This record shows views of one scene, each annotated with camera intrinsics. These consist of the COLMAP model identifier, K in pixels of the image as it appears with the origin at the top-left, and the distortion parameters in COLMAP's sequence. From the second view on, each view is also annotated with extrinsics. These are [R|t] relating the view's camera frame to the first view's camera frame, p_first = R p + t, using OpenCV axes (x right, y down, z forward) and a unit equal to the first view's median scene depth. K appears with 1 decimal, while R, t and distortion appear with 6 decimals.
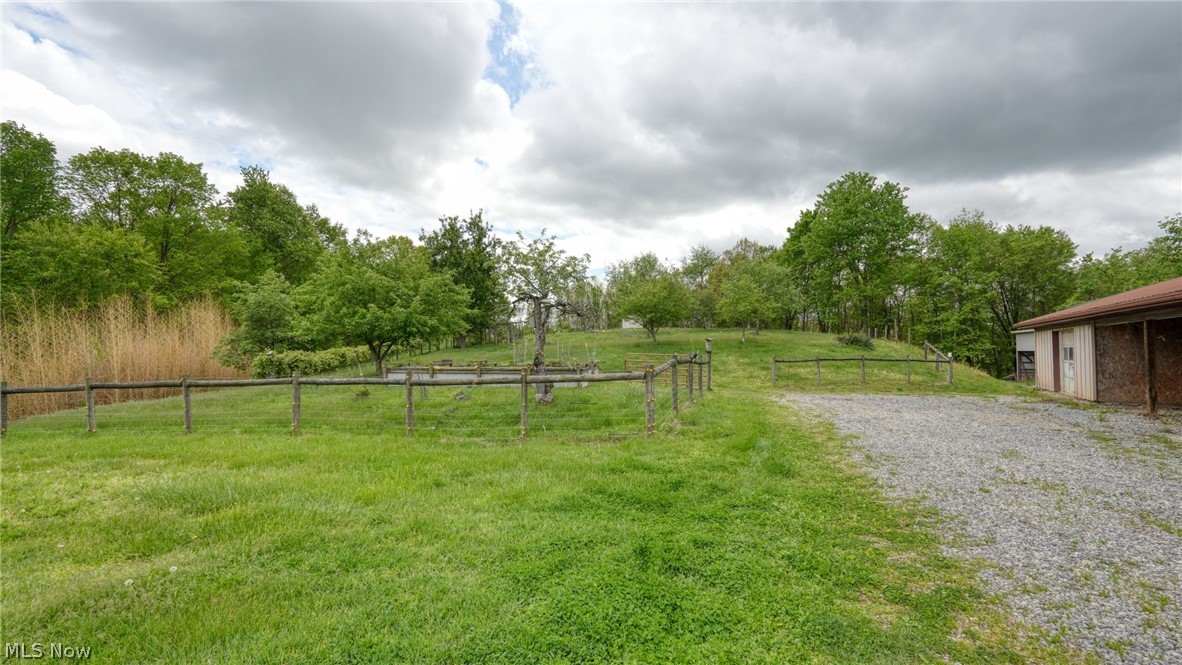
lens RADIAL K [[526.6, 0, 591.4], [0, 526.6, 335.4], [0, 0, 1]] dist [0.015529, 0.001013]
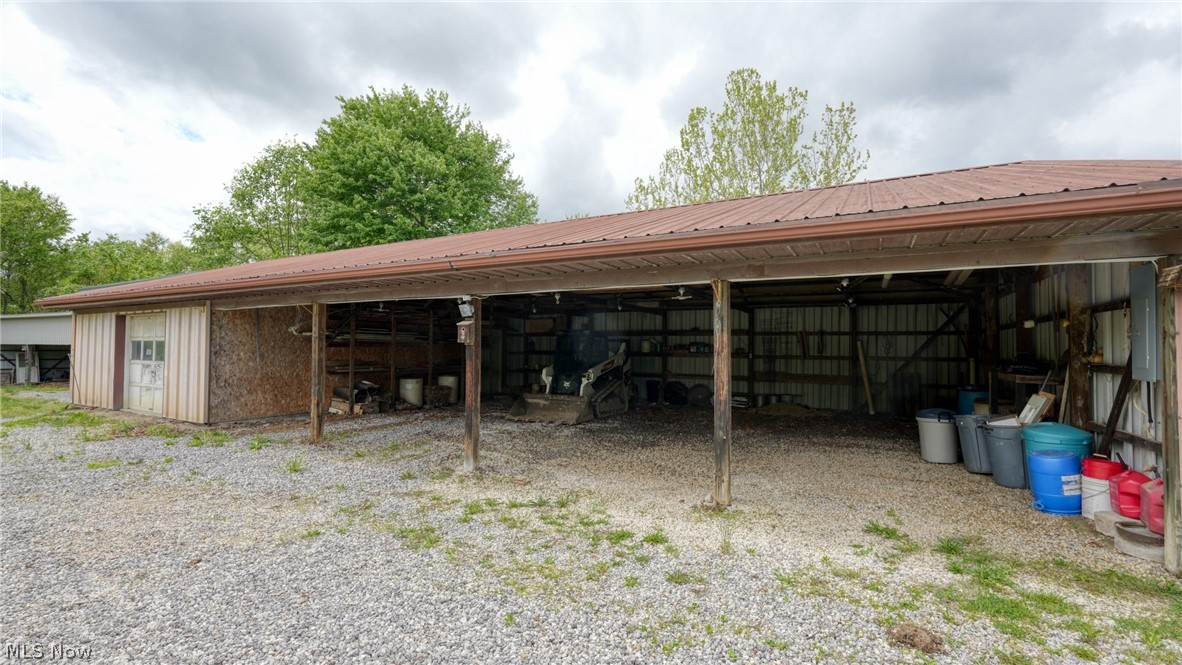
lens RADIAL K [[526.6, 0, 591.4], [0, 526.6, 335.4], [0, 0, 1]] dist [0.015529, 0.001013]
pose [[0.022923, 0.028880, 0.999320, 0.095109], [-0.041454, 0.998750, -0.027913, 0.004382], [-0.998877, -0.040786, 0.024091, 0.164471]]
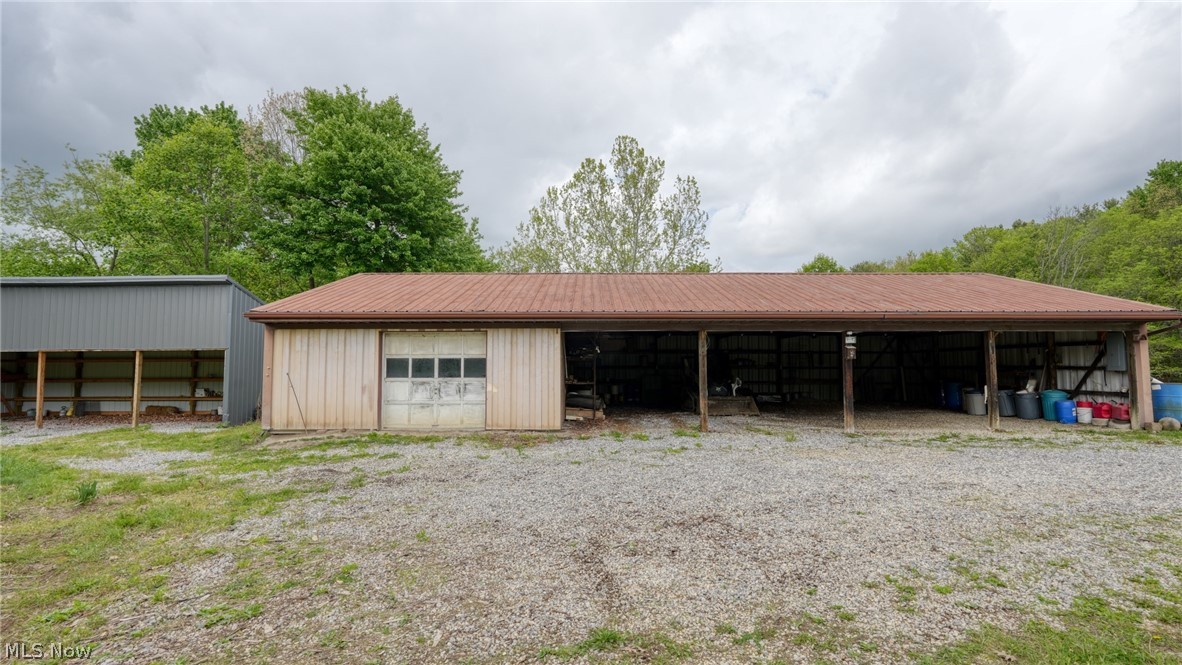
lens RADIAL K [[526.6, 0, 591.4], [0, 526.6, 335.4], [0, 0, 1]] dist [0.015529, 0.001013]
pose [[-0.483562, 0.052619, 0.873727, 0.081678], [-0.026485, 0.996855, -0.074693, 0.014824], [-0.874909, -0.059259, -0.480648, 0.442709]]
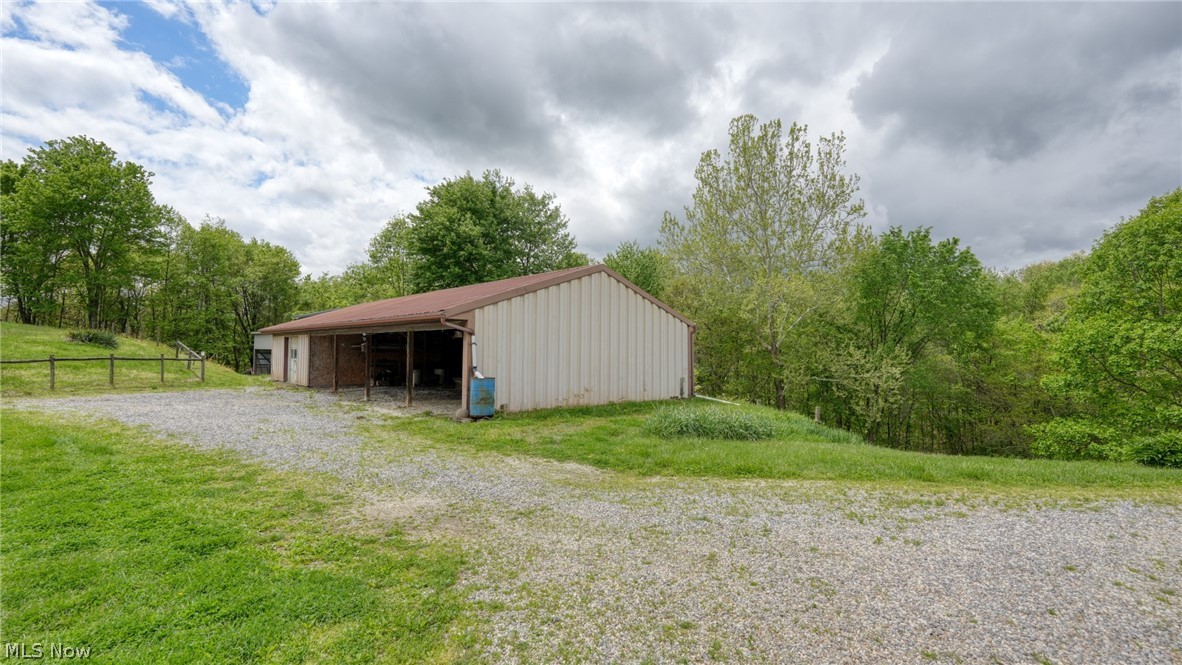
lens RADIAL K [[526.6, 0, 591.4], [0, 526.6, 335.4], [0, 0, 1]] dist [0.015529, 0.001013]
pose [[0.318166, 0.032691, 0.947471, -0.064520], [-0.040368, 0.998966, -0.020912, -0.006068], [-0.947175, -0.031594, 0.319157, -0.066794]]
